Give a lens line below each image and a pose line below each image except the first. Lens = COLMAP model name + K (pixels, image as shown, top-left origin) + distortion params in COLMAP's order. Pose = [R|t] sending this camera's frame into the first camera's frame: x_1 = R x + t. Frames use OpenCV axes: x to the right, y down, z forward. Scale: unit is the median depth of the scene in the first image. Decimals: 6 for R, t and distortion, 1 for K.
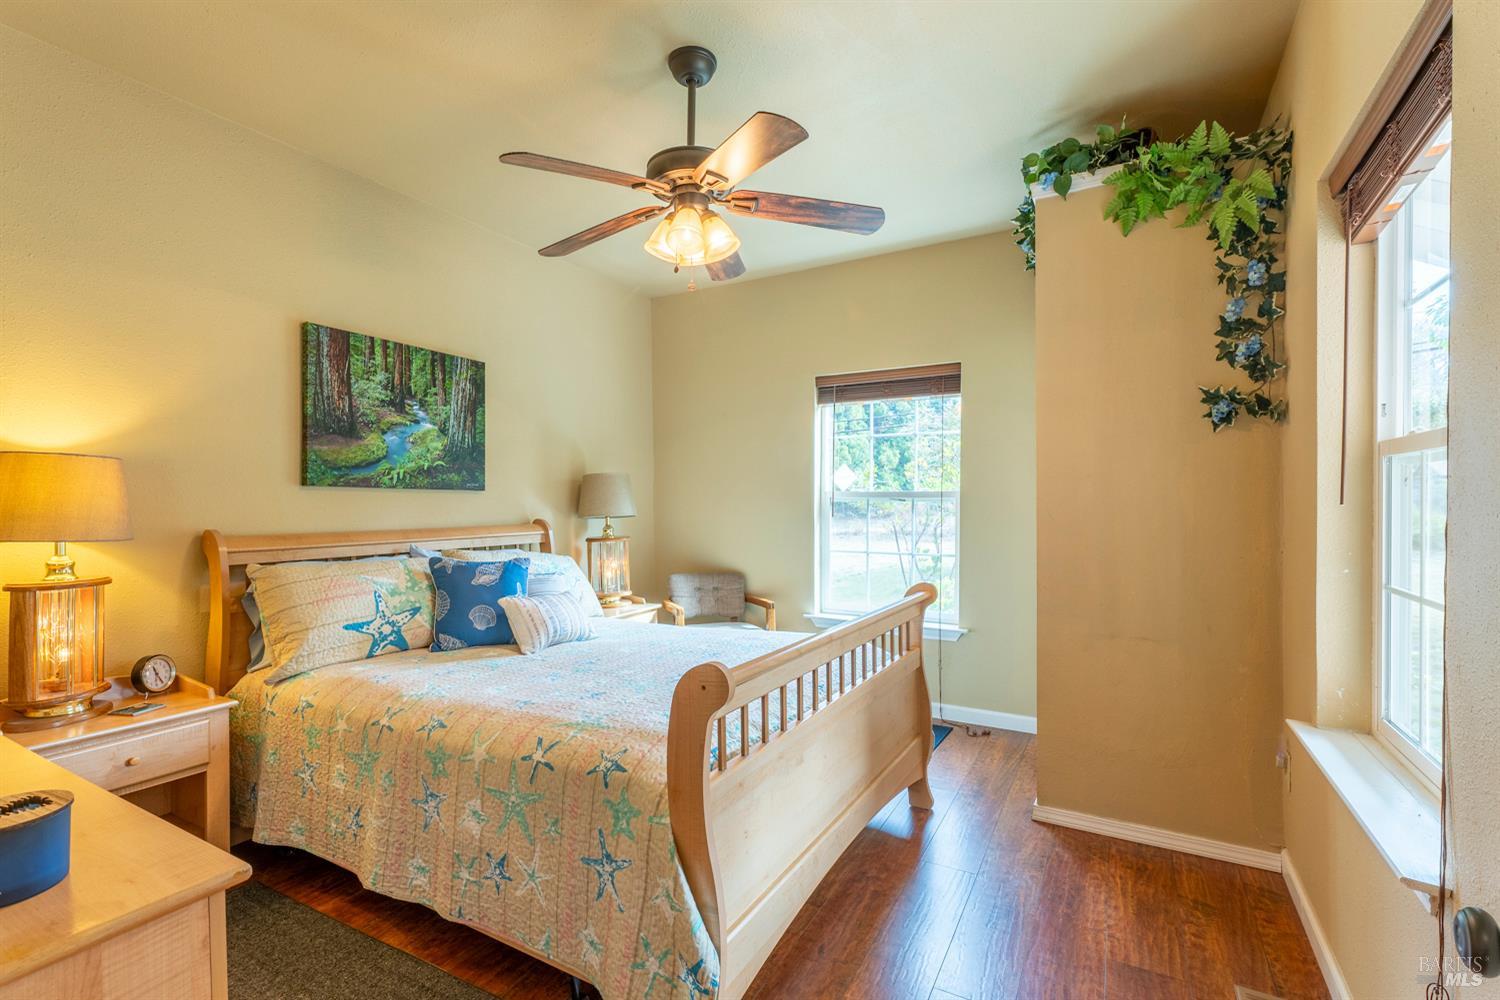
lens RADIAL K [[675.5, 0, 751.4], [0, 675.5, 503.6], [0, 0, 1]] dist [-0.002915, -0.001116]
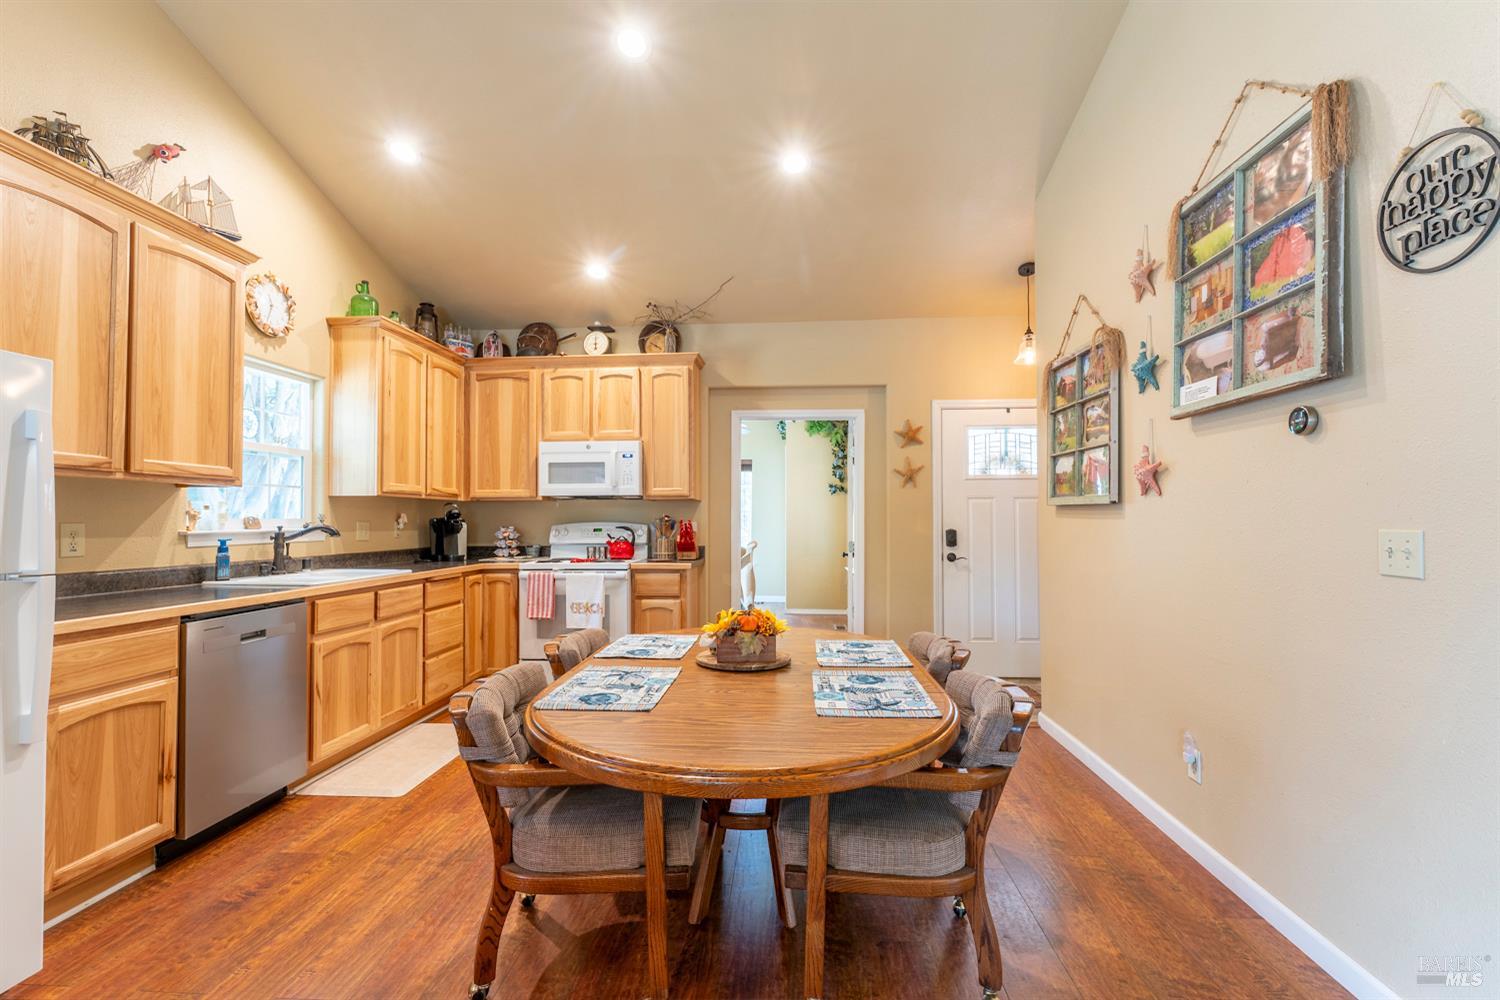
lens RADIAL K [[675.5, 0, 762.7], [0, 675.5, 512.0], [0, 0, 1]] dist [-0.002915, -0.001116]
pose [[0.893569, 0.001993, 0.448922, -1.319252], [0.003672, 0.999924, -0.011749, 0.027400], [-0.448911, 0.012147, 0.893494, -2.146699]]
